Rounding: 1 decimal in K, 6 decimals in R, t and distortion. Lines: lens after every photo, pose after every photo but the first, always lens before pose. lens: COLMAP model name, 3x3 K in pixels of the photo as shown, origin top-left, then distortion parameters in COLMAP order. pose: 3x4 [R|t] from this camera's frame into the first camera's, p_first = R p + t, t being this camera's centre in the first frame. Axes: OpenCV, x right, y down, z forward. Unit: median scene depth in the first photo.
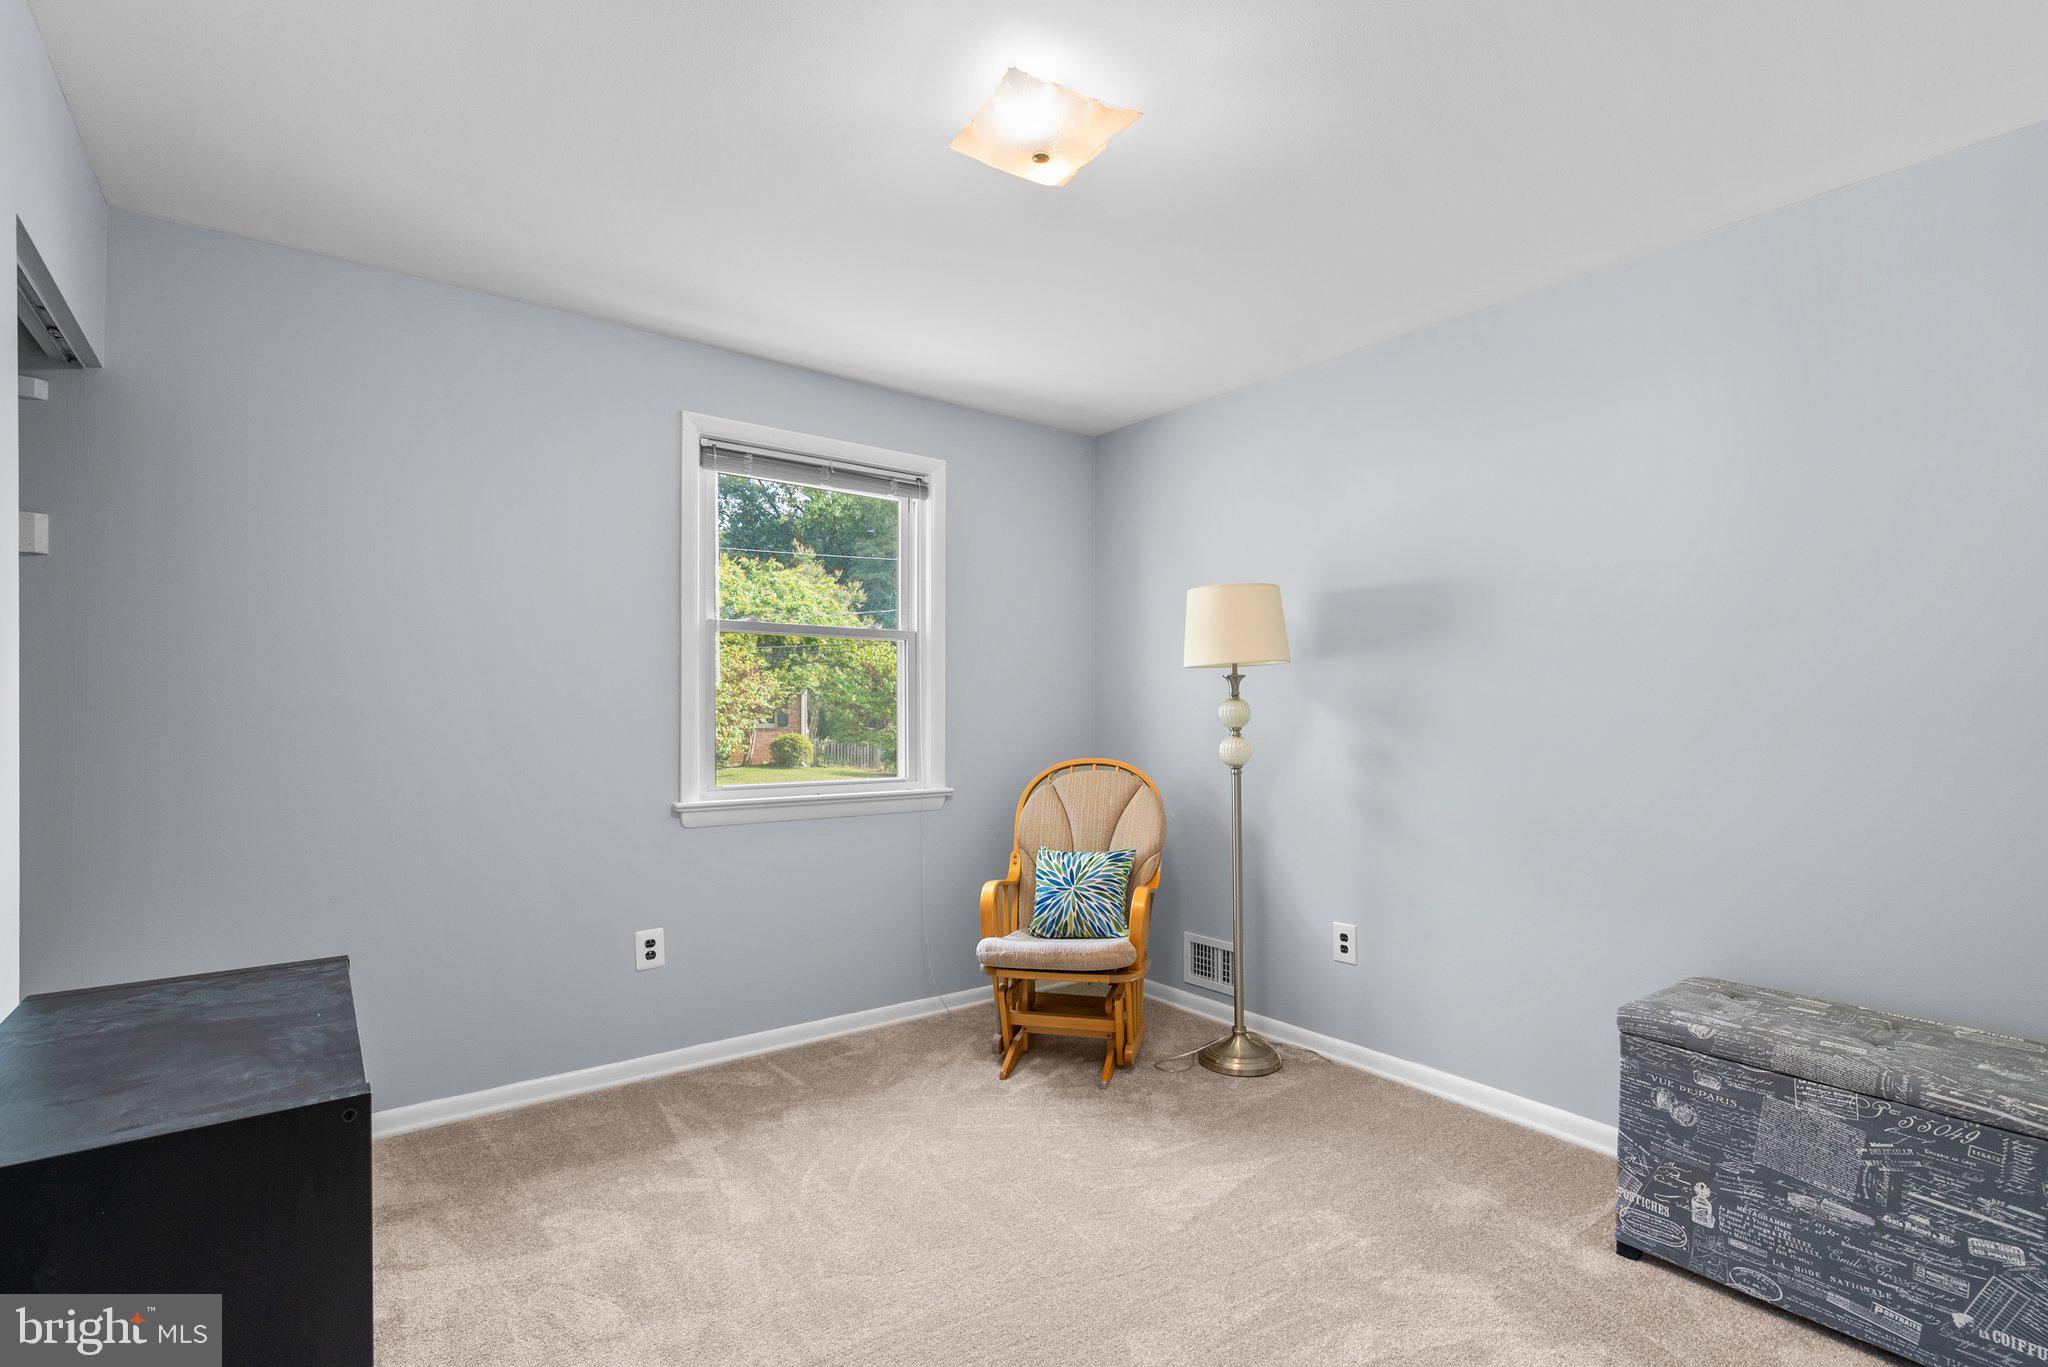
lens RADIAL K [[945.3, 0, 1022.1], [0, 945.3, 724.6], [0, 0, 1]] dist [-0.002194, 0.000090]
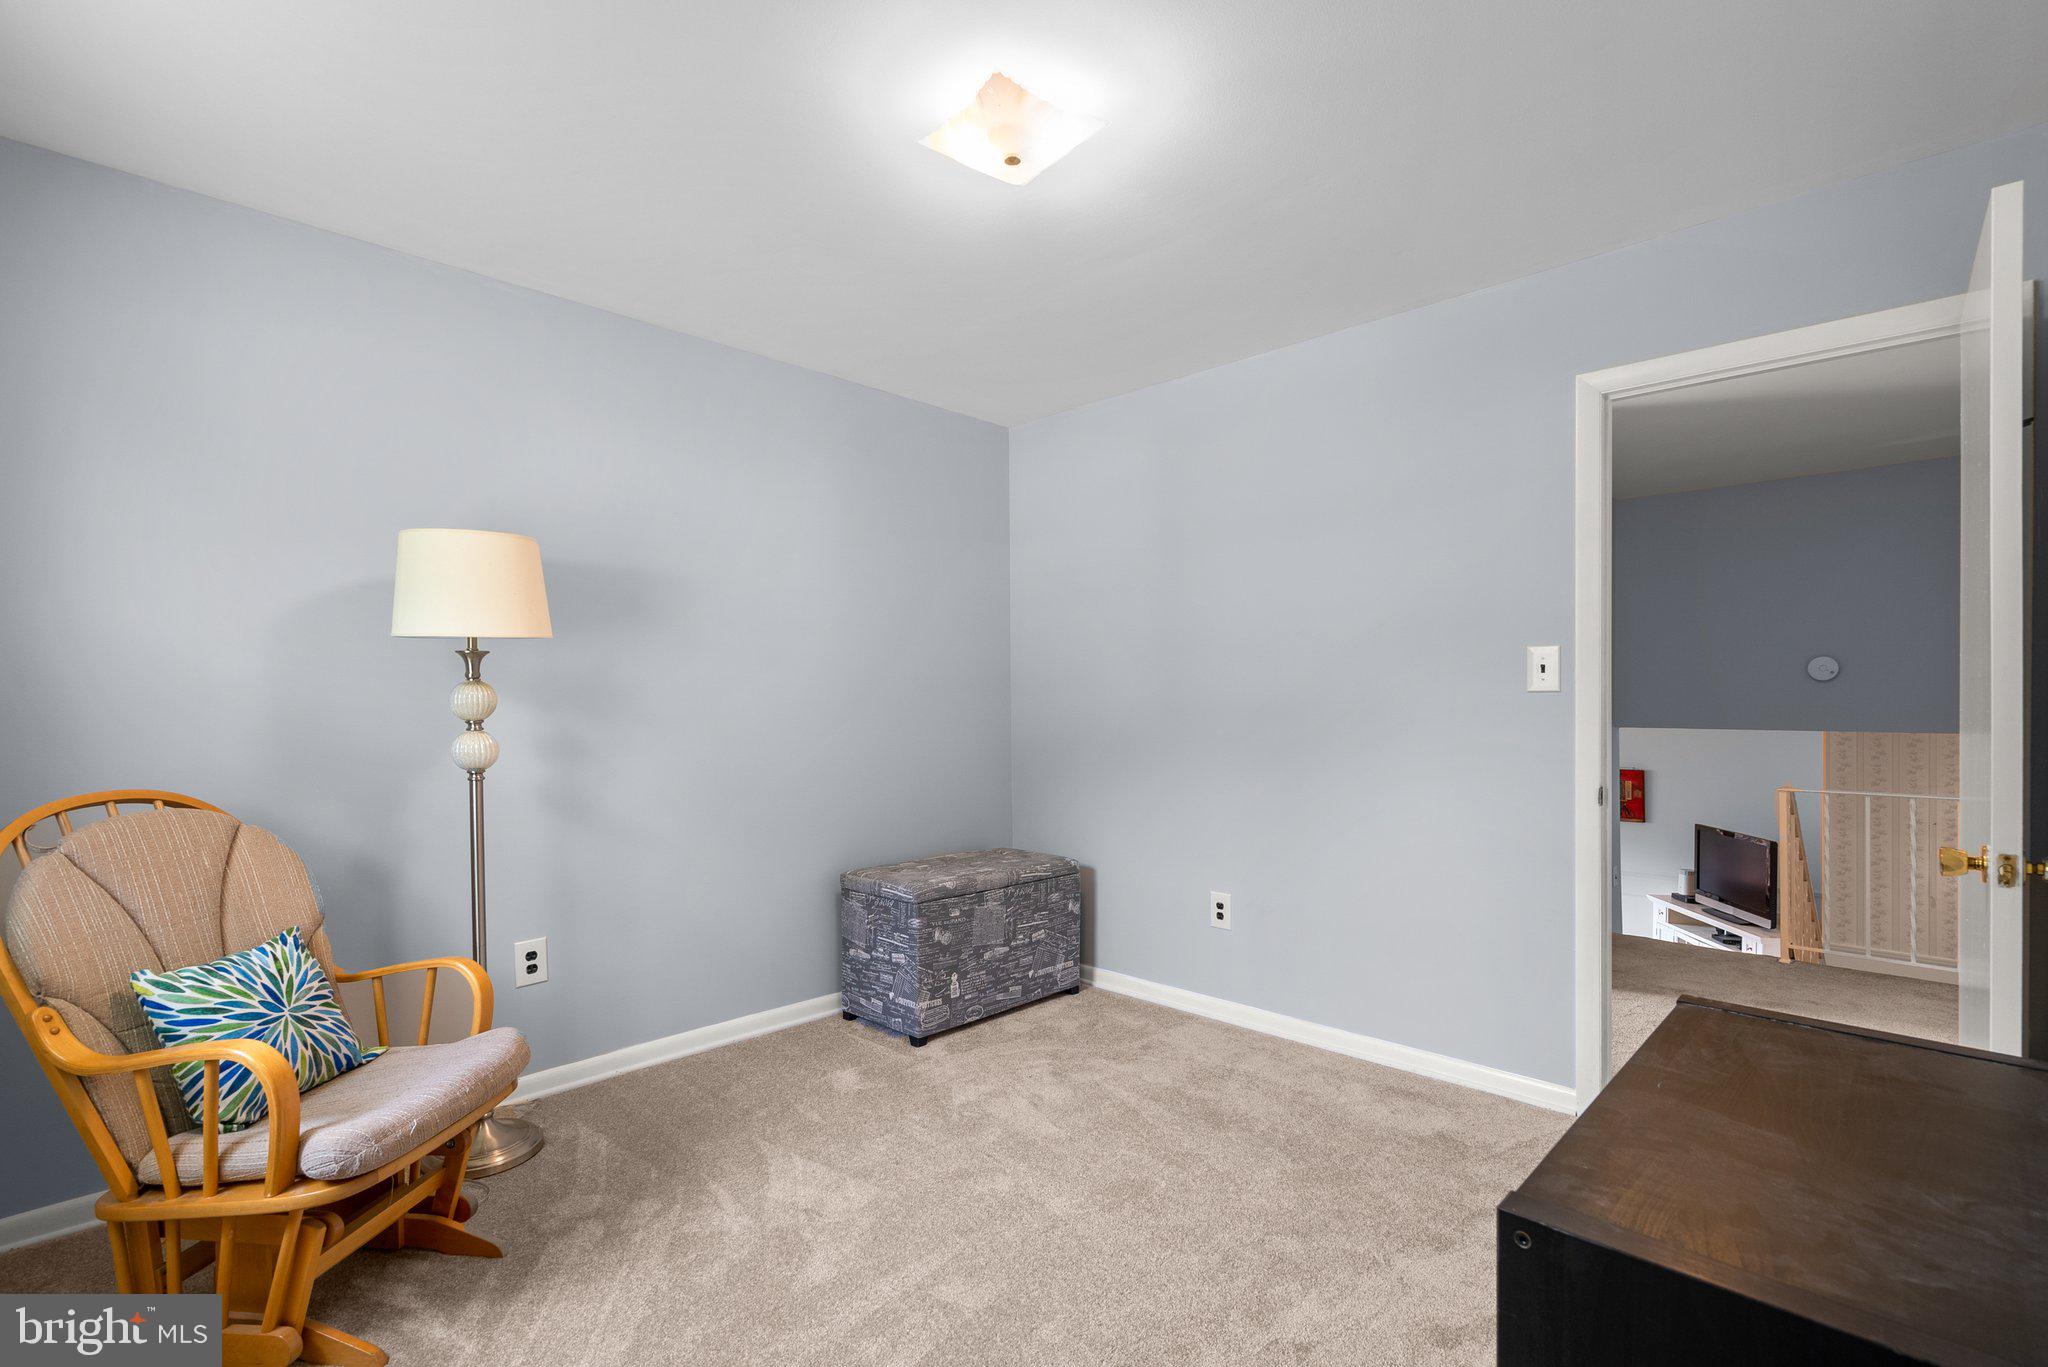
lens RADIAL K [[945.3, 0, 1026.5], [0, 945.3, 691.0], [0, 0, 1]] dist [-0.002194, 0.000090]
pose [[-0.156466, 0.005543, 0.987668, -0.987290], [0.015021, 0.999882, -0.003232, -0.017741], [-0.987569, 0.014330, -0.156531, 1.122783]]
